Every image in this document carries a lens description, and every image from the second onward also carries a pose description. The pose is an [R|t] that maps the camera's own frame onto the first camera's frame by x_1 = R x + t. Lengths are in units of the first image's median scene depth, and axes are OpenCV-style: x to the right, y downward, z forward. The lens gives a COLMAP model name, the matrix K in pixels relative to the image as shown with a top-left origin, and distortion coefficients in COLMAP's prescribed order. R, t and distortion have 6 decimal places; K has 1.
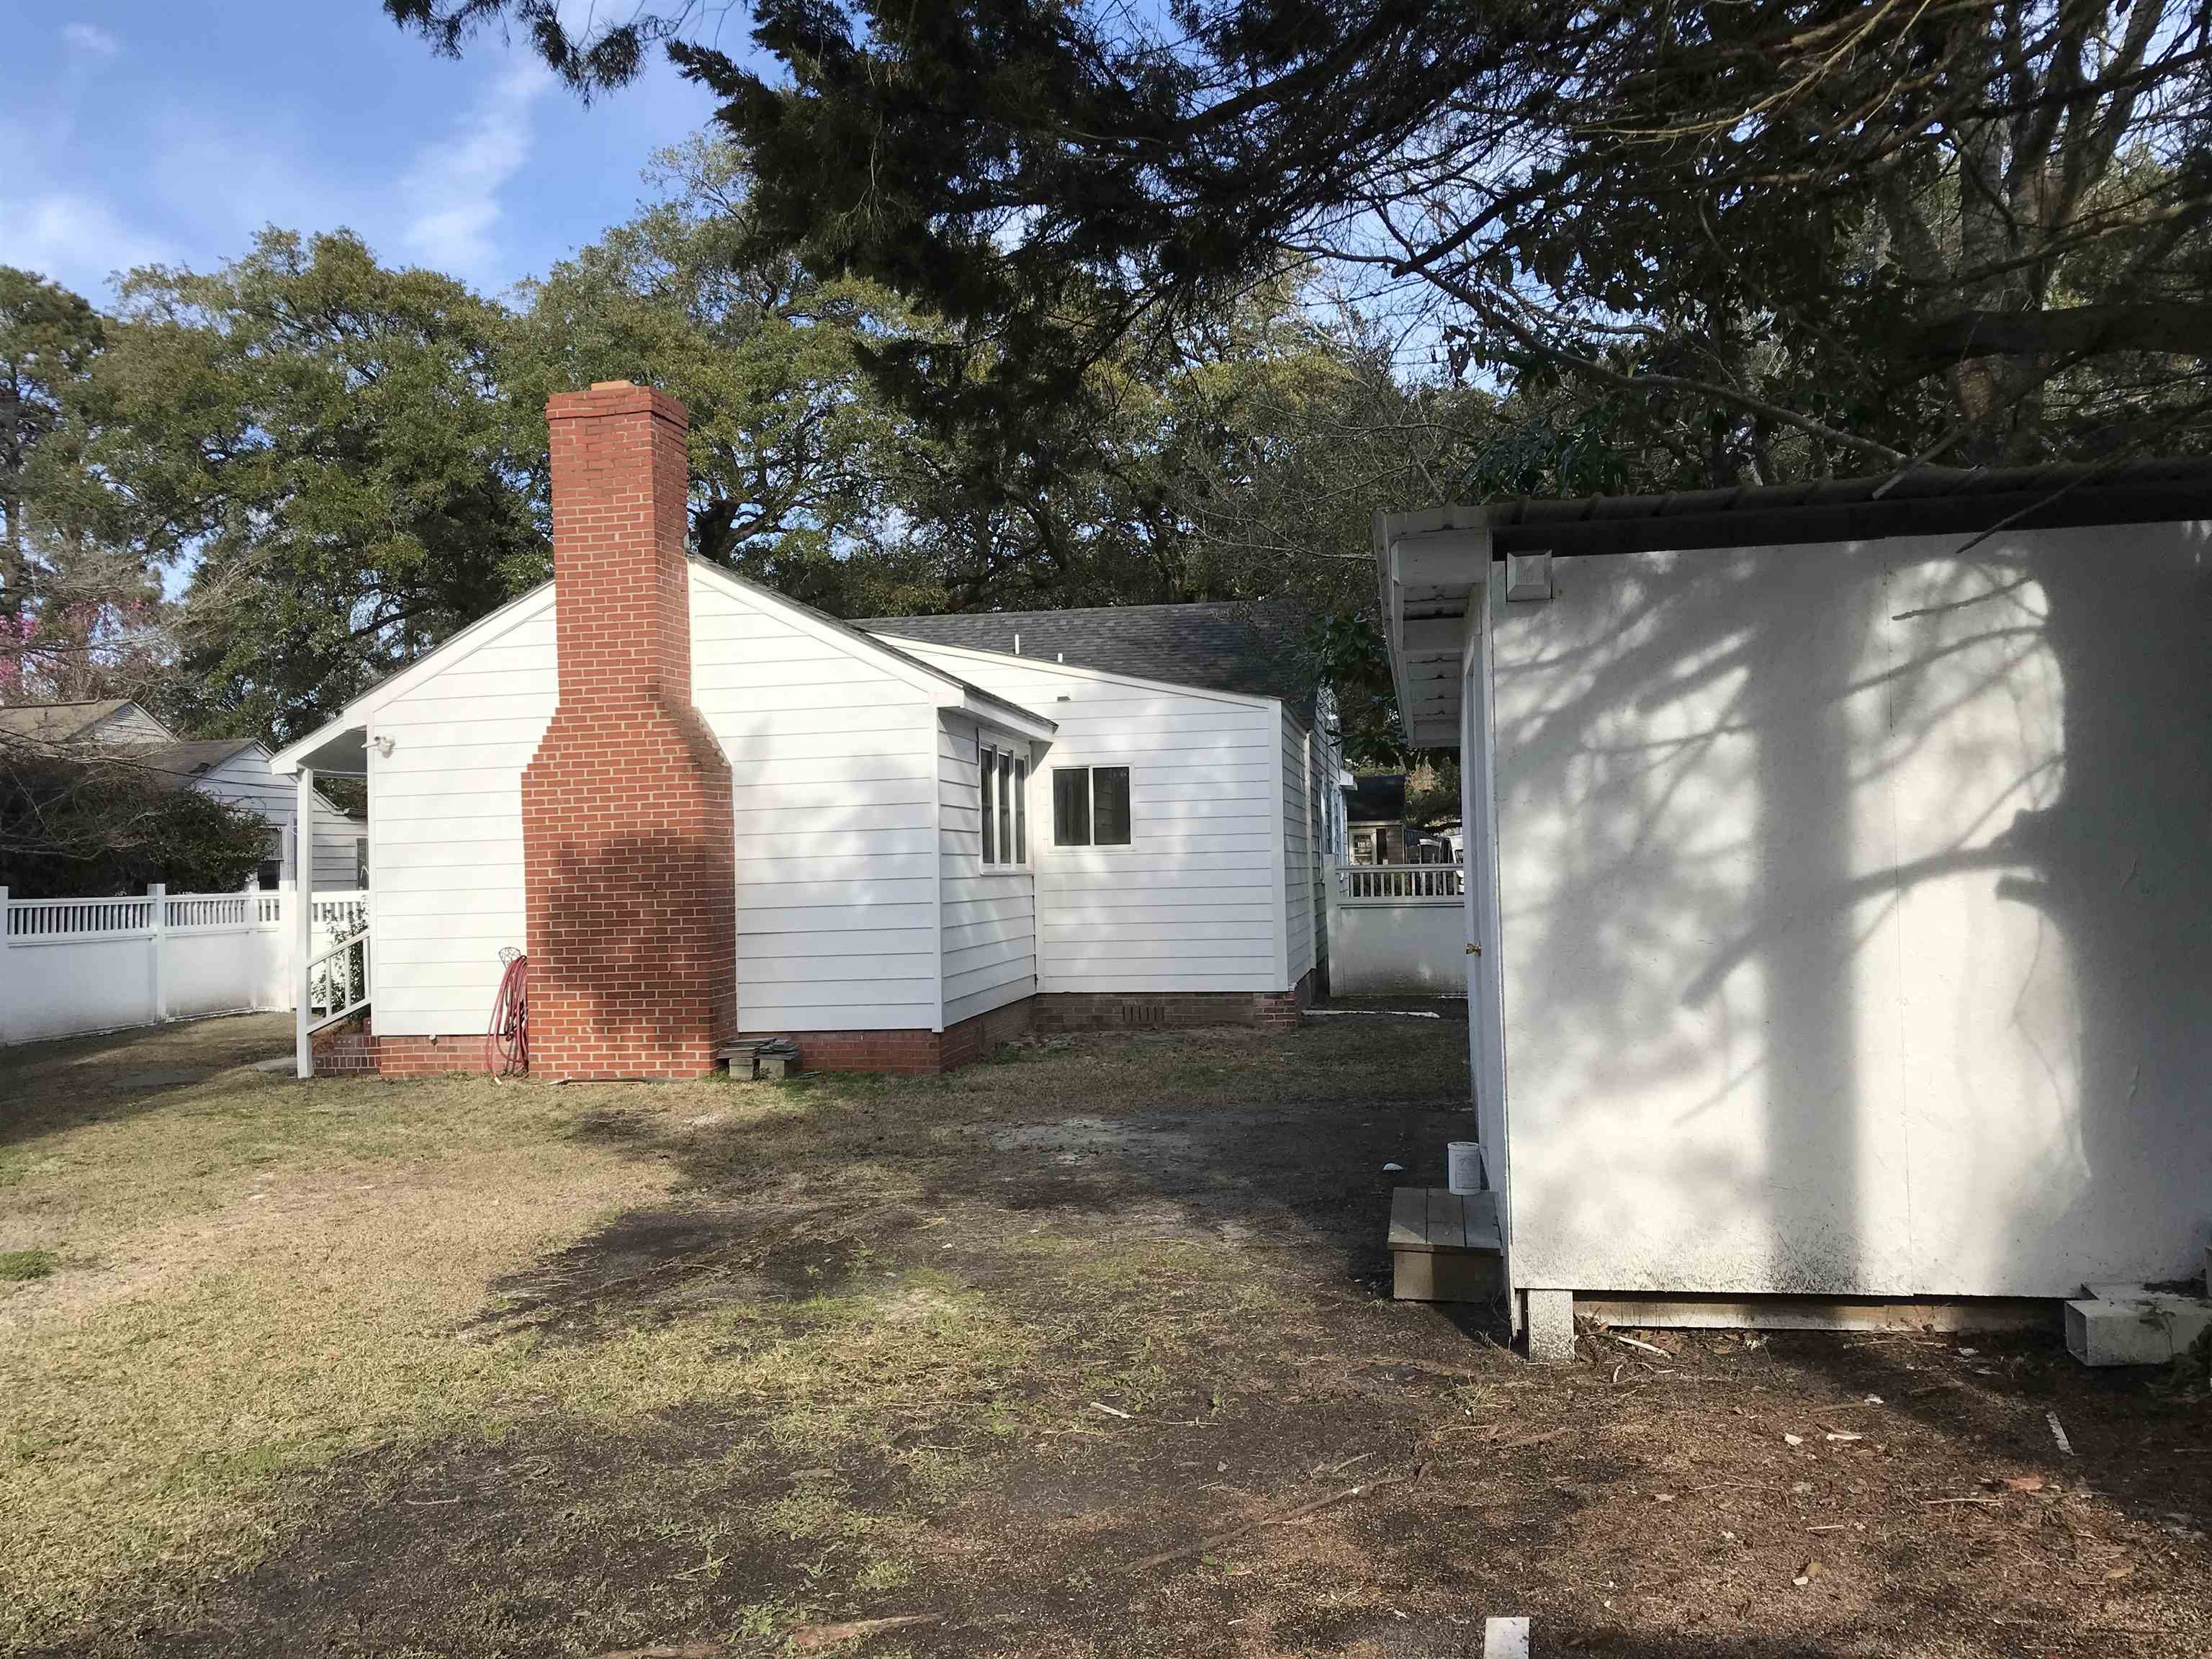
lens RADIAL K [[1810.5, 0, 1110.9], [0, 1810.5, 808.1], [0, 0, 1]] dist [0.009982, 0.002866]
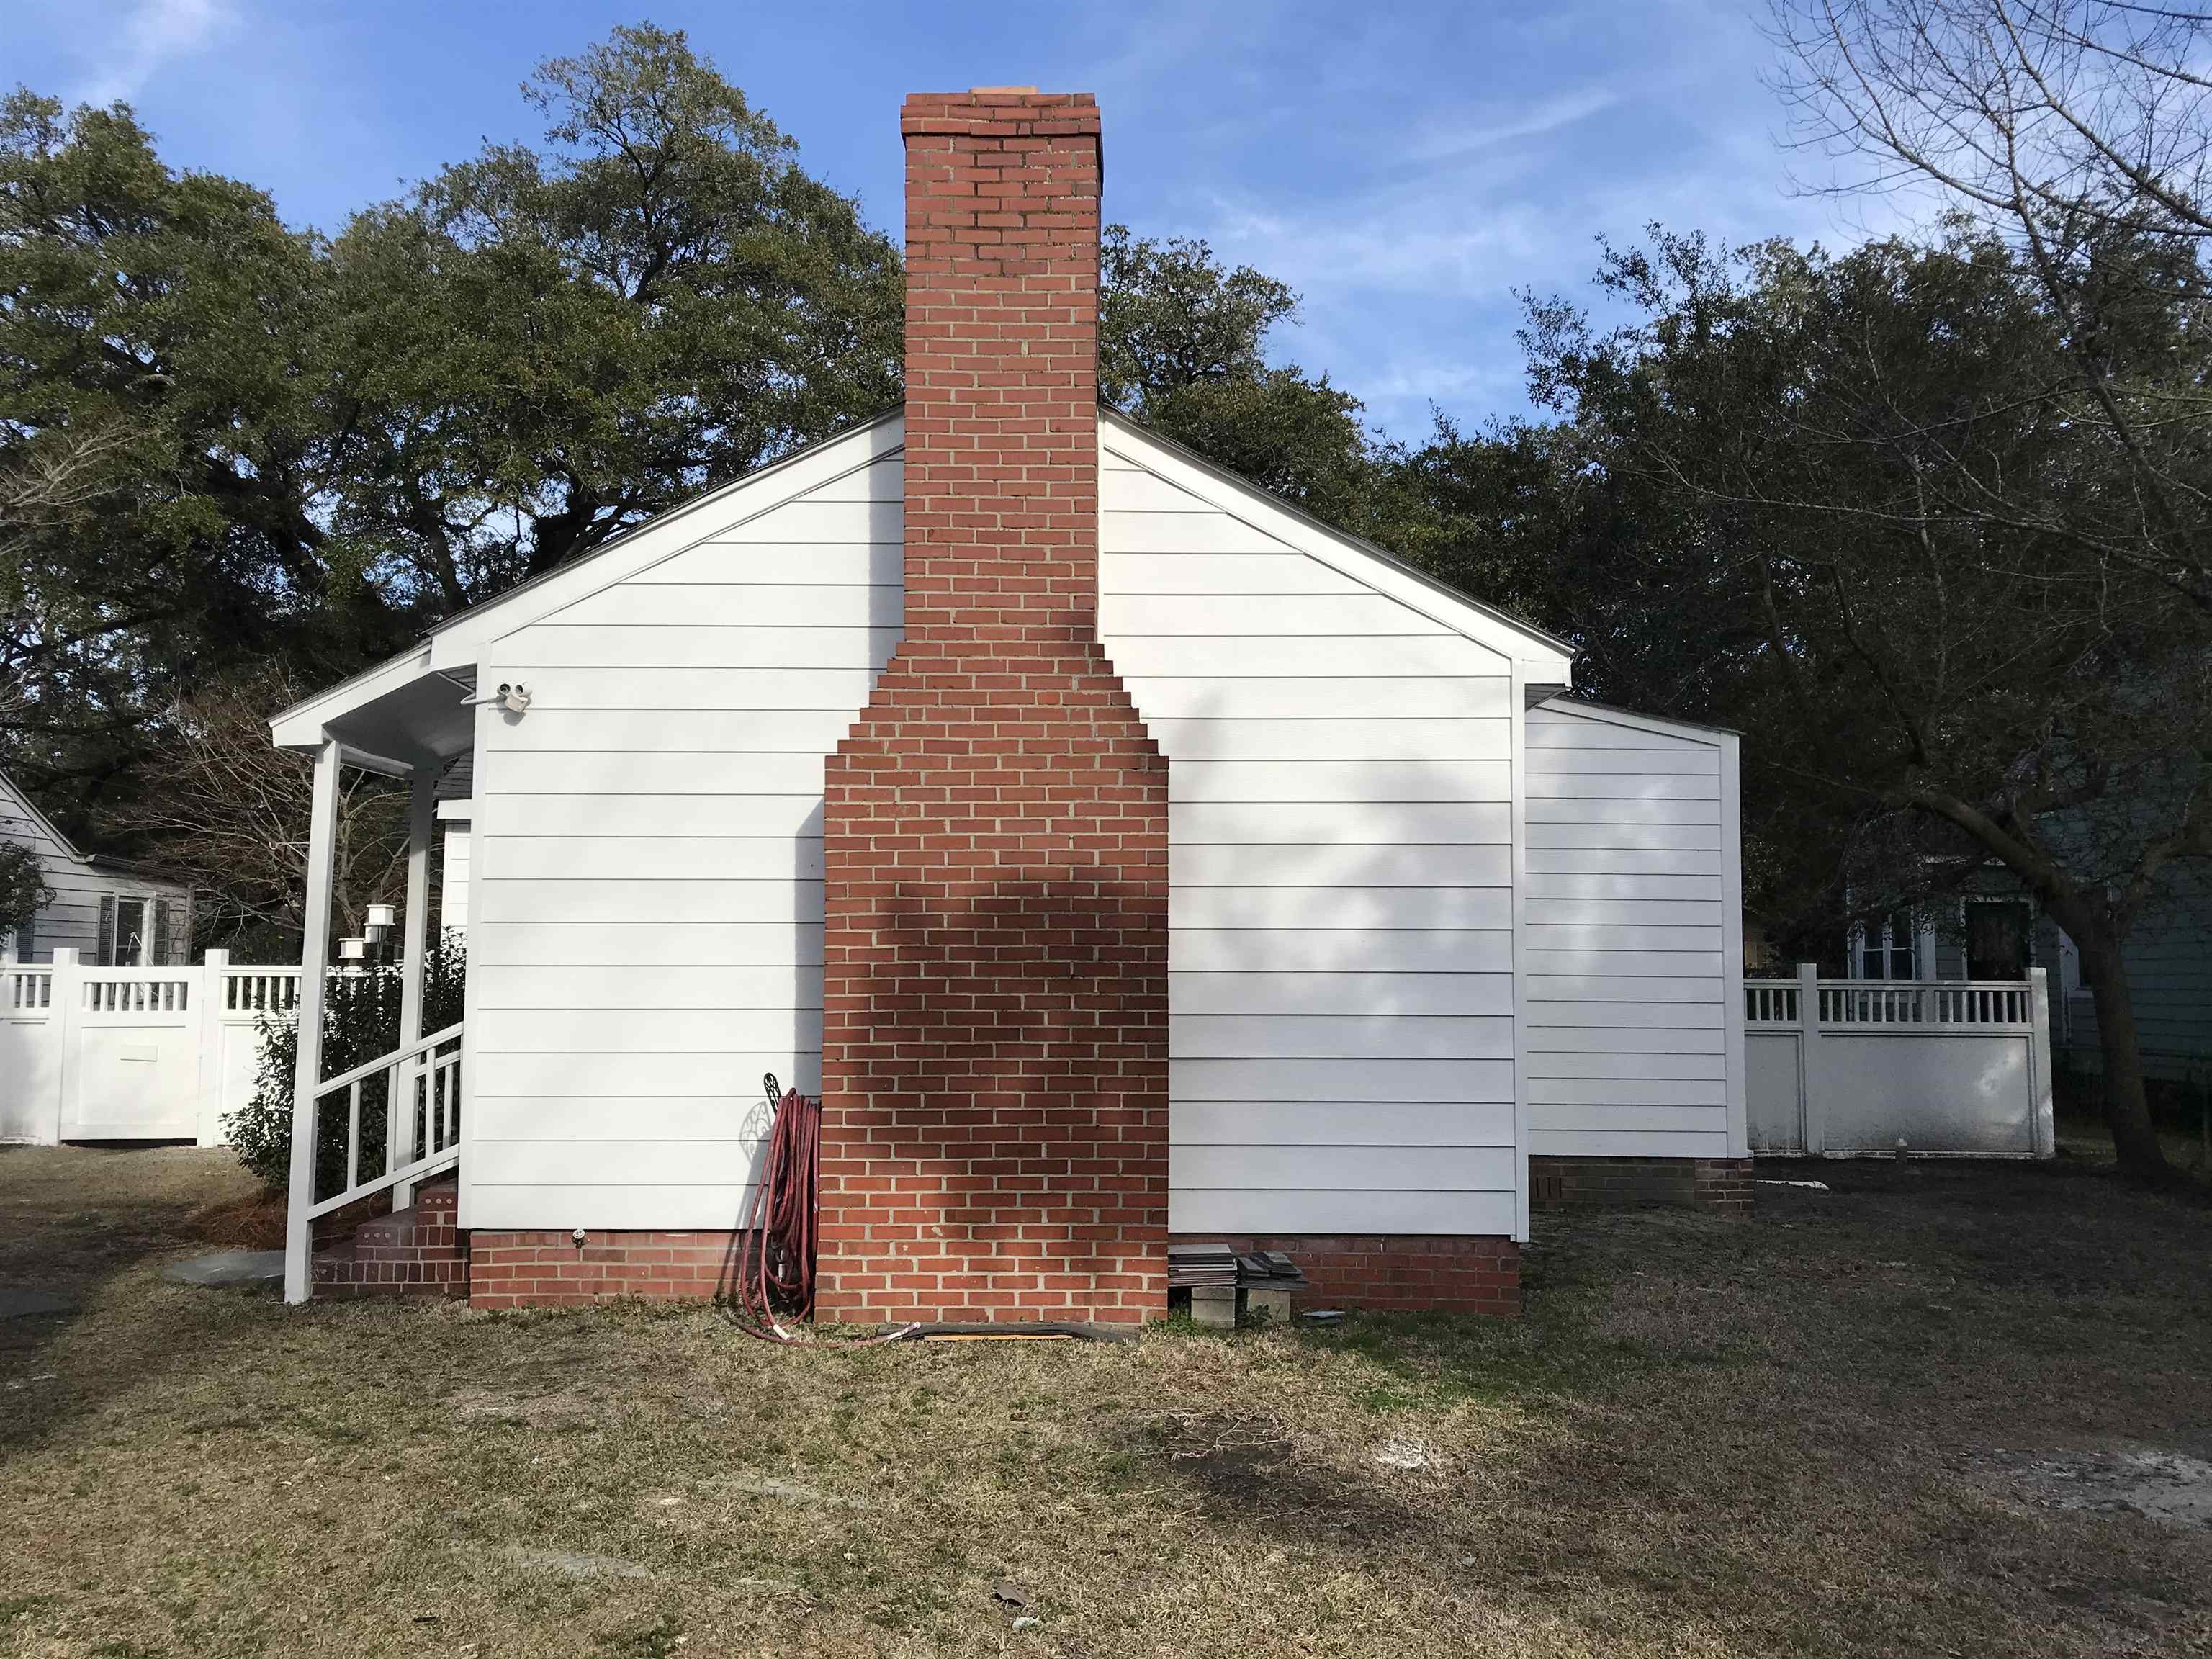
lens RADIAL K [[1805.9, 0, 1107.6], [0, 1805.9, 807.2], [0, 0, 1]] dist [0.135257, -0.158191]
pose [[0.984563, 0.049377, 0.167920, -0.331503], [-0.039379, 0.997276, -0.062361, 0.026968], [-0.170542, 0.054786, 0.983826, 0.439953]]
